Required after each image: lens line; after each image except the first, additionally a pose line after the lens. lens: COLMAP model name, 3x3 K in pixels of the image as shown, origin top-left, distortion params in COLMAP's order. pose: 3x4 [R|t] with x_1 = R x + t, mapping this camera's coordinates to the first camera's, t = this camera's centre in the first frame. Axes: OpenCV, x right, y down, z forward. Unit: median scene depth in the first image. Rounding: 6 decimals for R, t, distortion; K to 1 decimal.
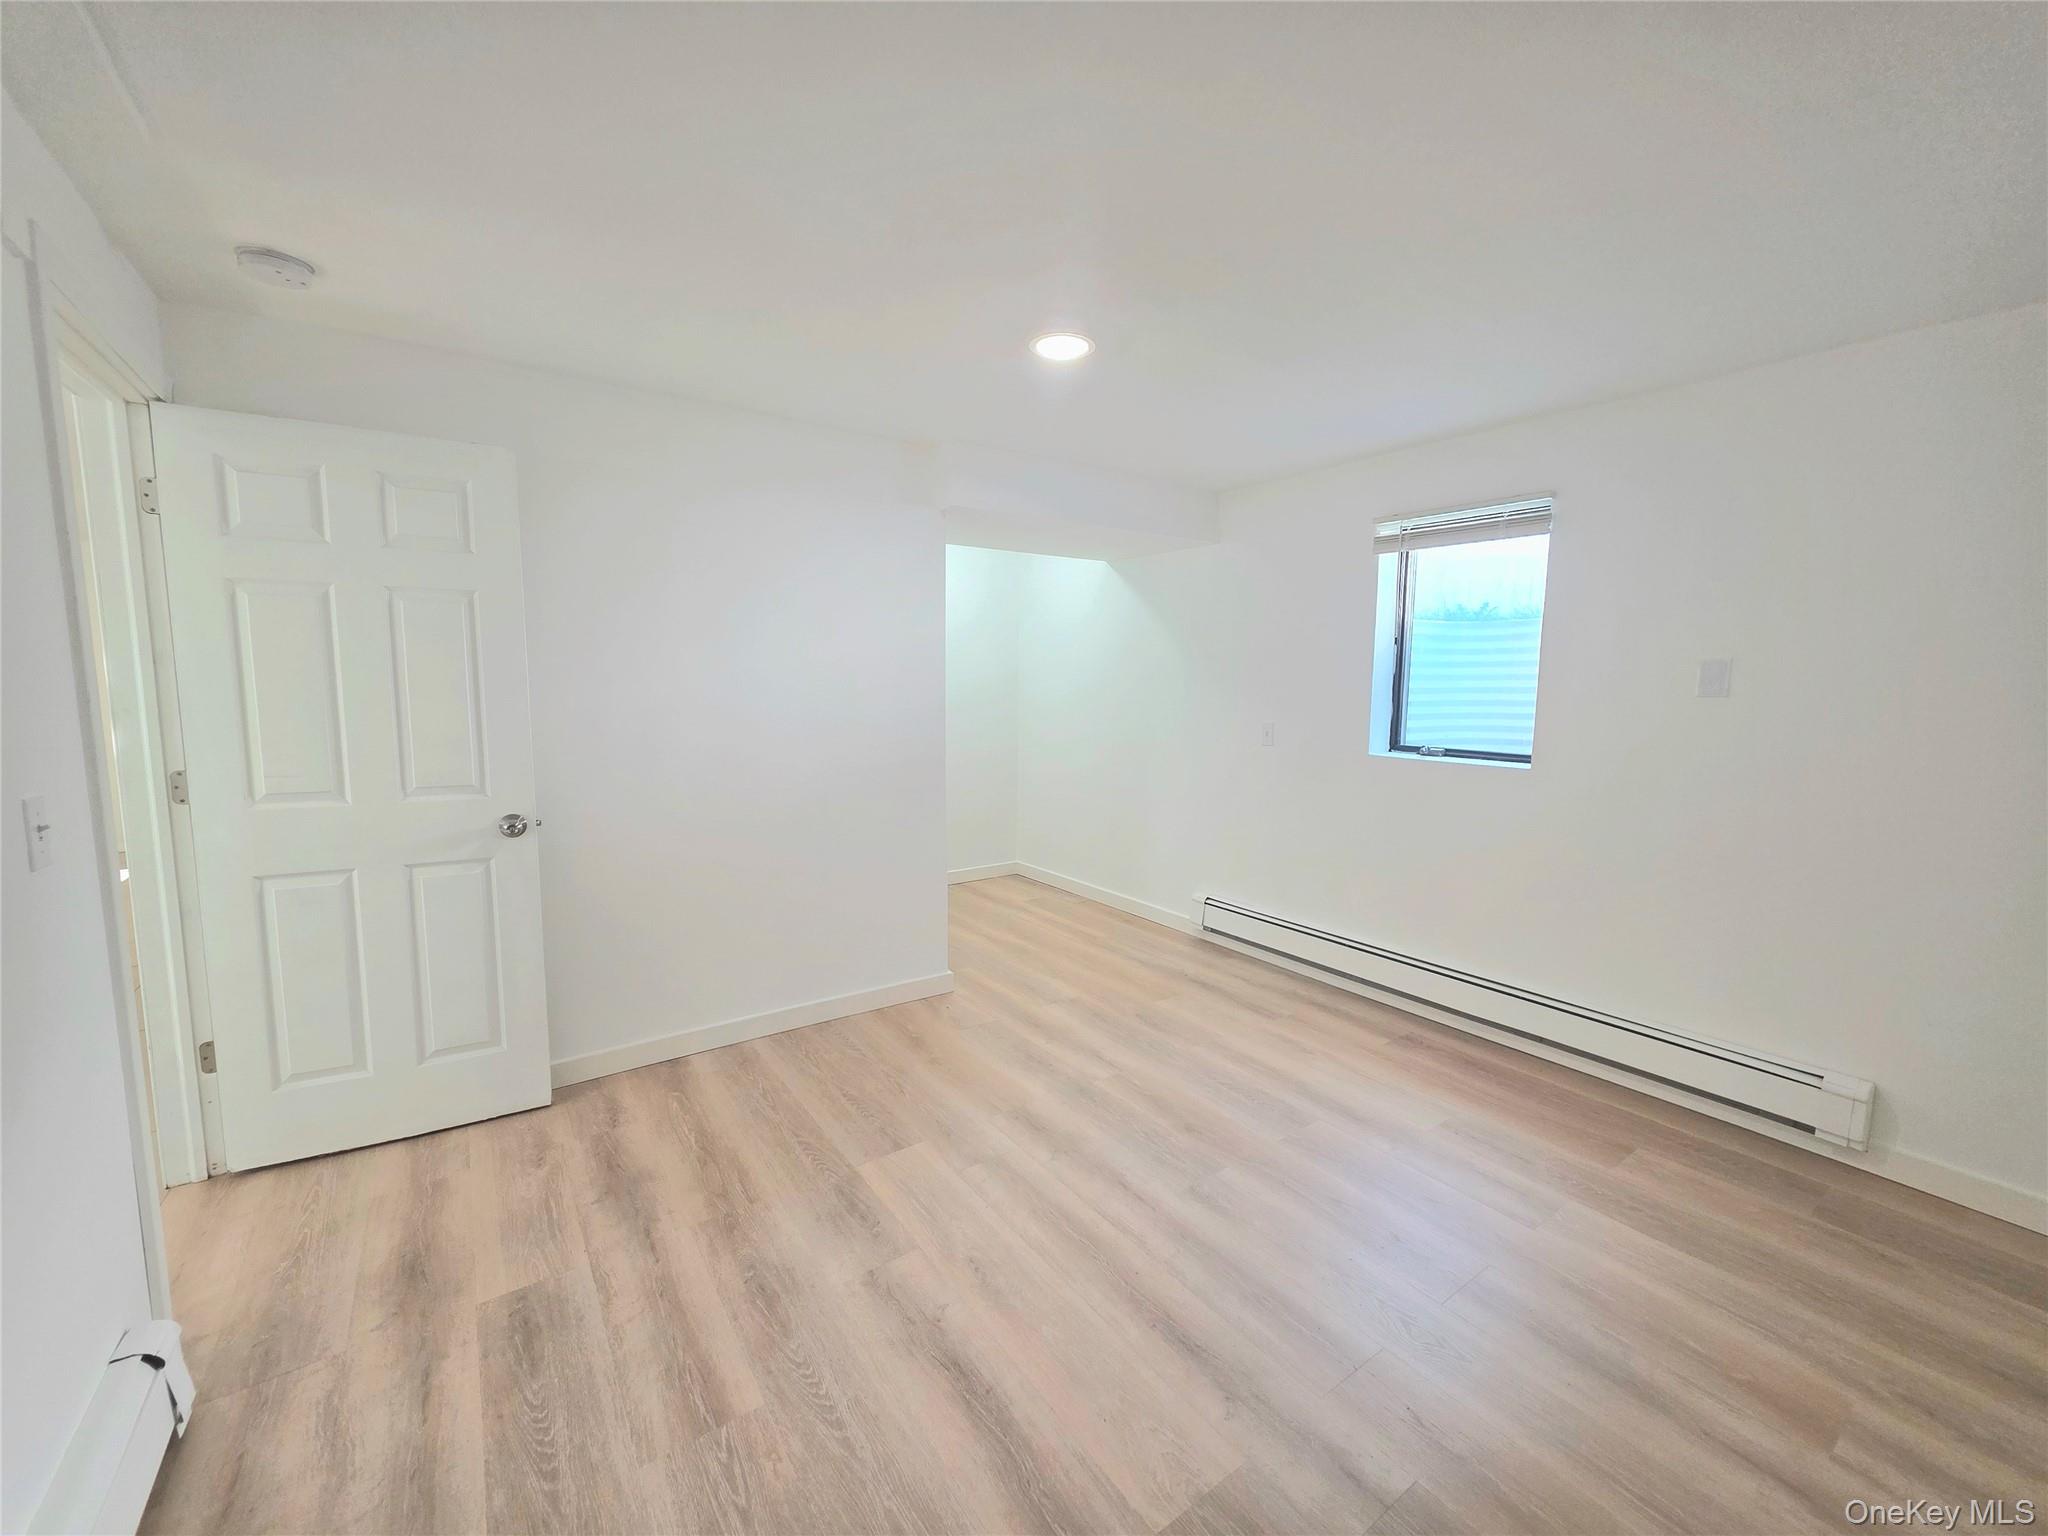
lens RADIAL K [[806.7, 0, 1024.0], [0, 806.7, 768.0], [0, 0, 1]] dist [0.002788, 0.000433]
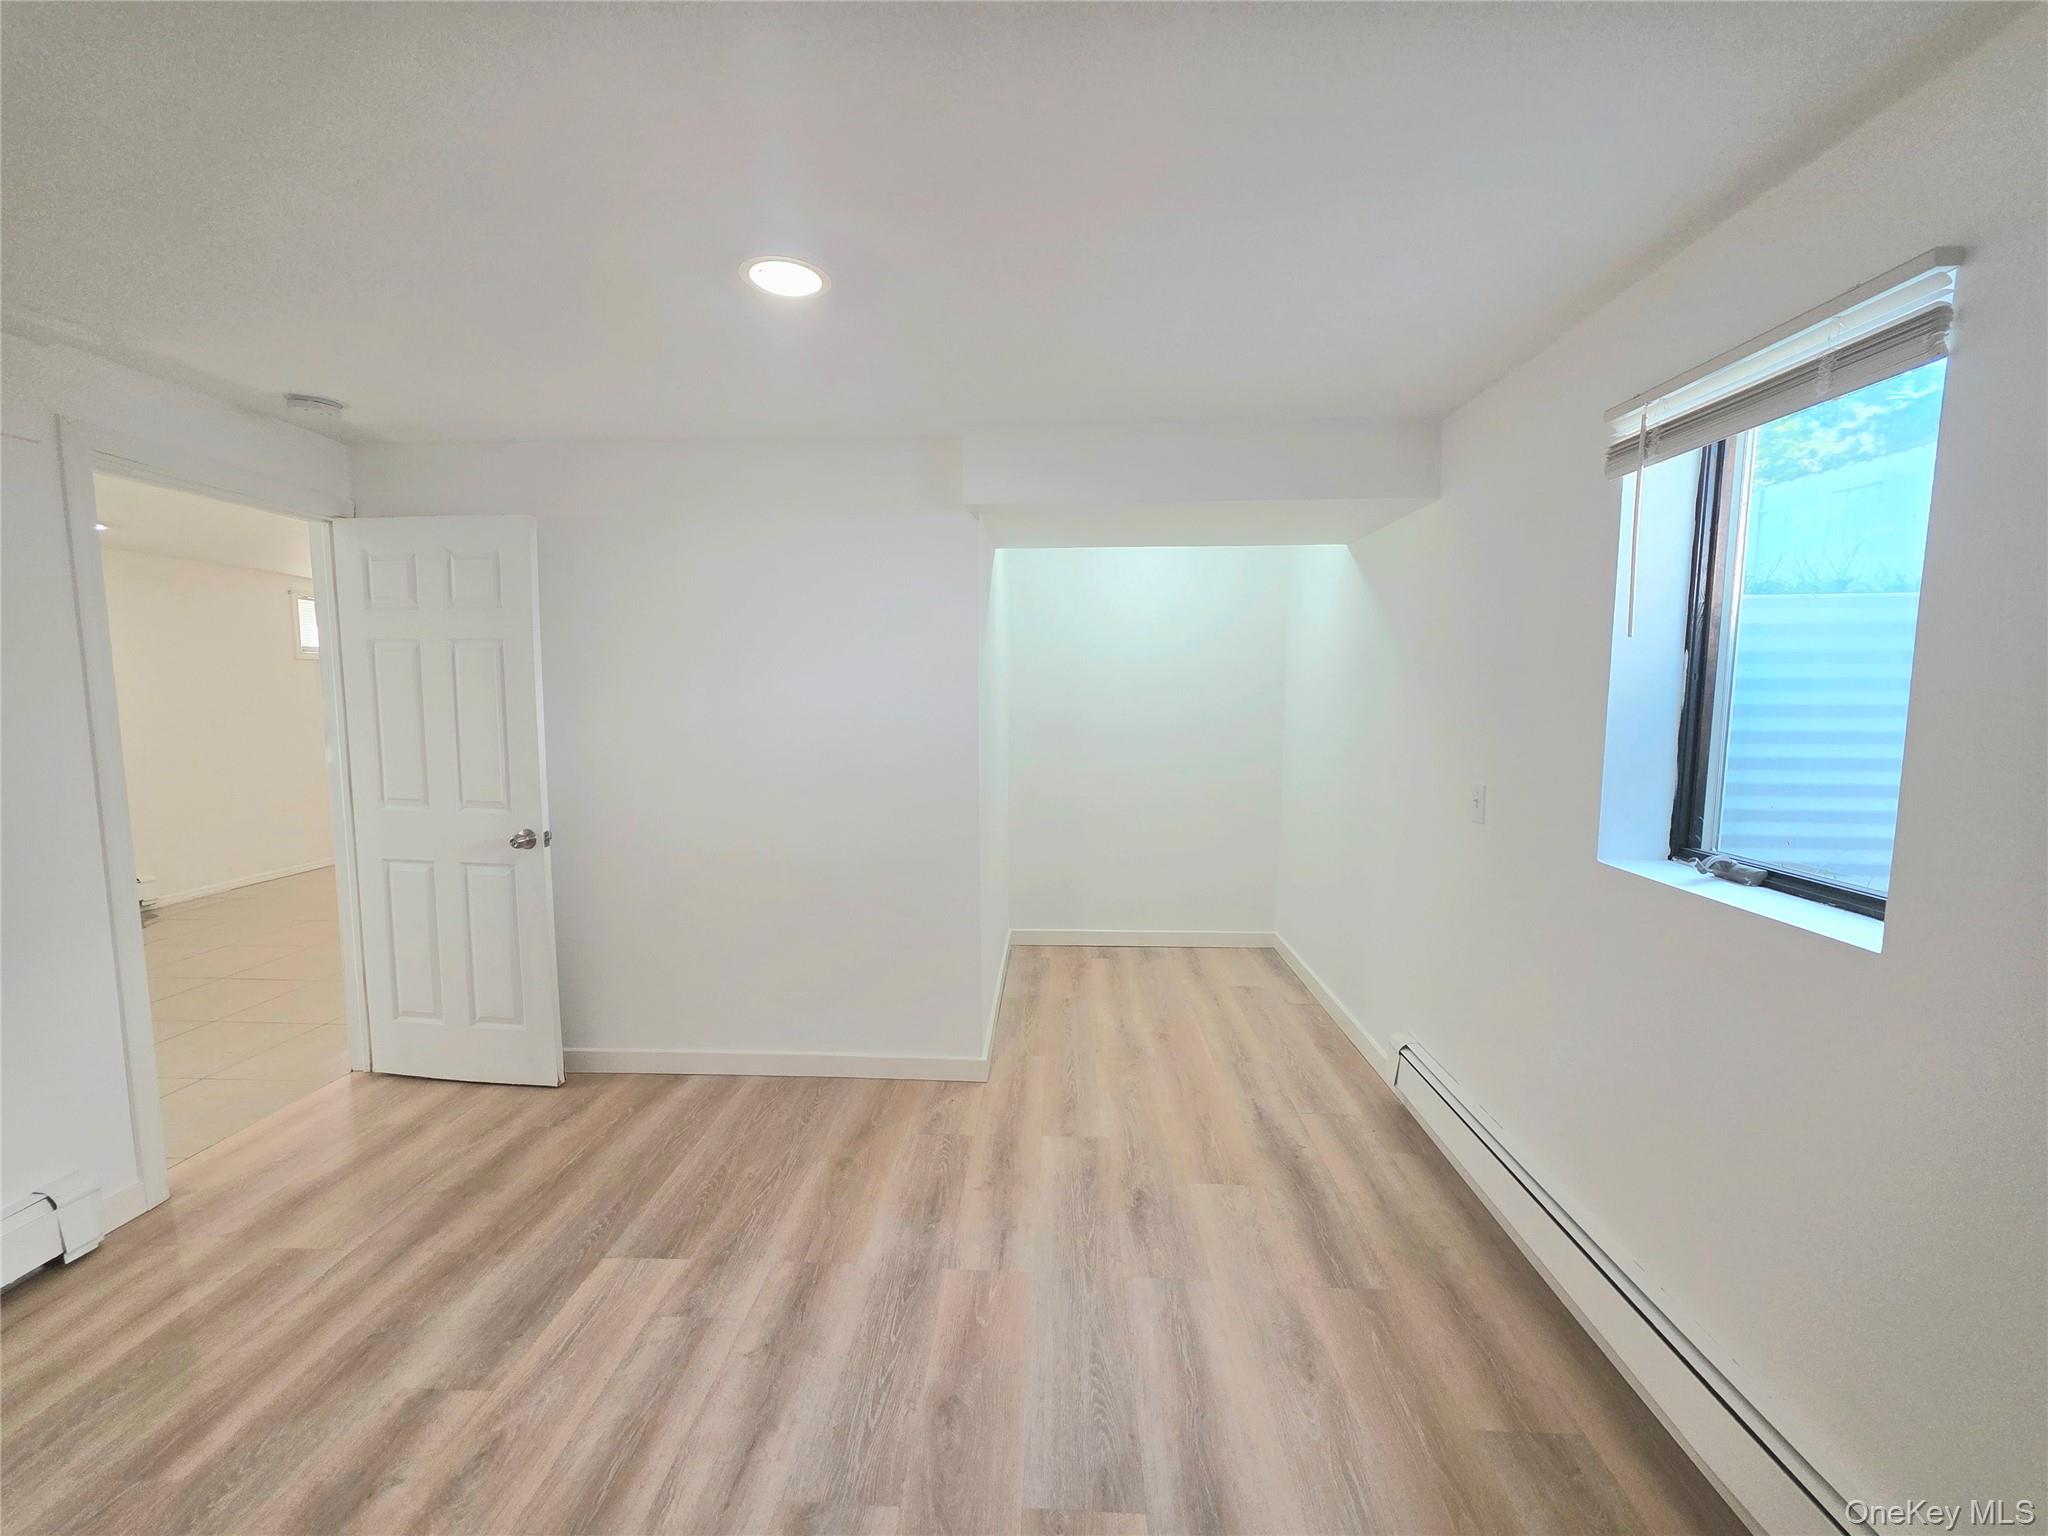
lens RADIAL K [[806.7, 0, 1024.0], [0, 806.7, 768.0], [0, 0, 1]] dist [0.002788, 0.000433]
pose [[0.796208, 0.051158, -0.602856, 0.644101], [-0.063139, 0.998004, 0.001301, -0.078389], [0.601719, 0.037028, 0.797849, 0.511467]]
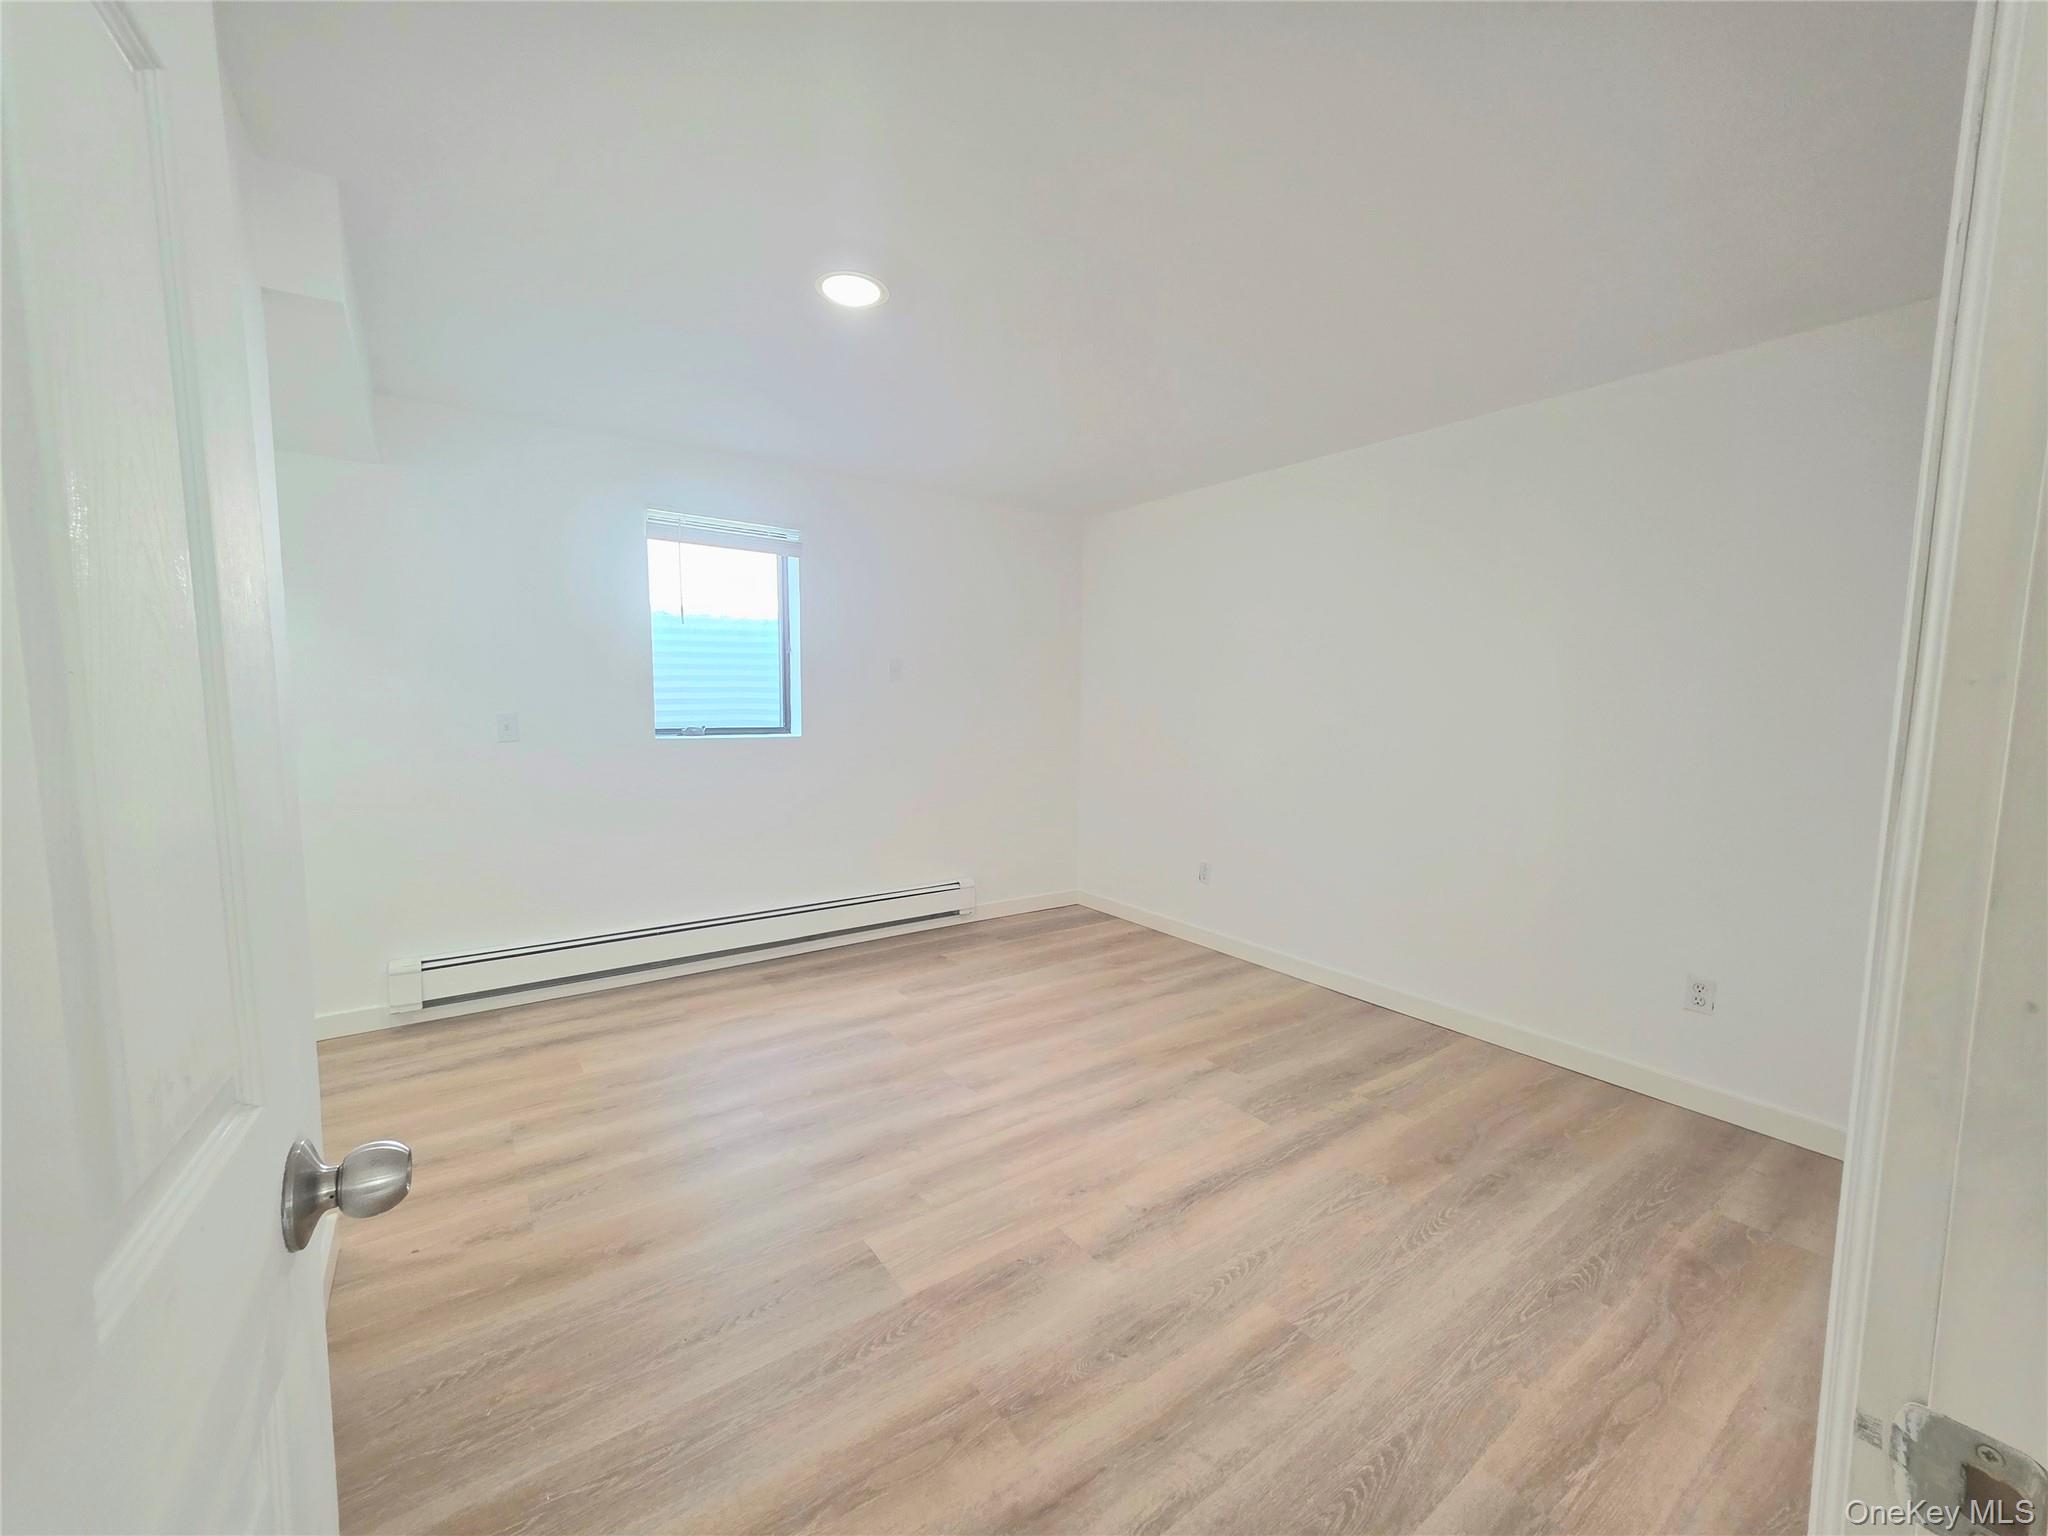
lens RADIAL K [[829.2, 0, 1024.0], [0, 829.2, 768.0], [0, 0, 1]] dist [0.012234, 0.000168]
pose [[-0.011195, -0.097446, 0.995178, -0.882745], [0.096312, 0.990508, 0.098072, -0.054315], [-0.995288, 0.096945, -0.001704, 0.800510]]
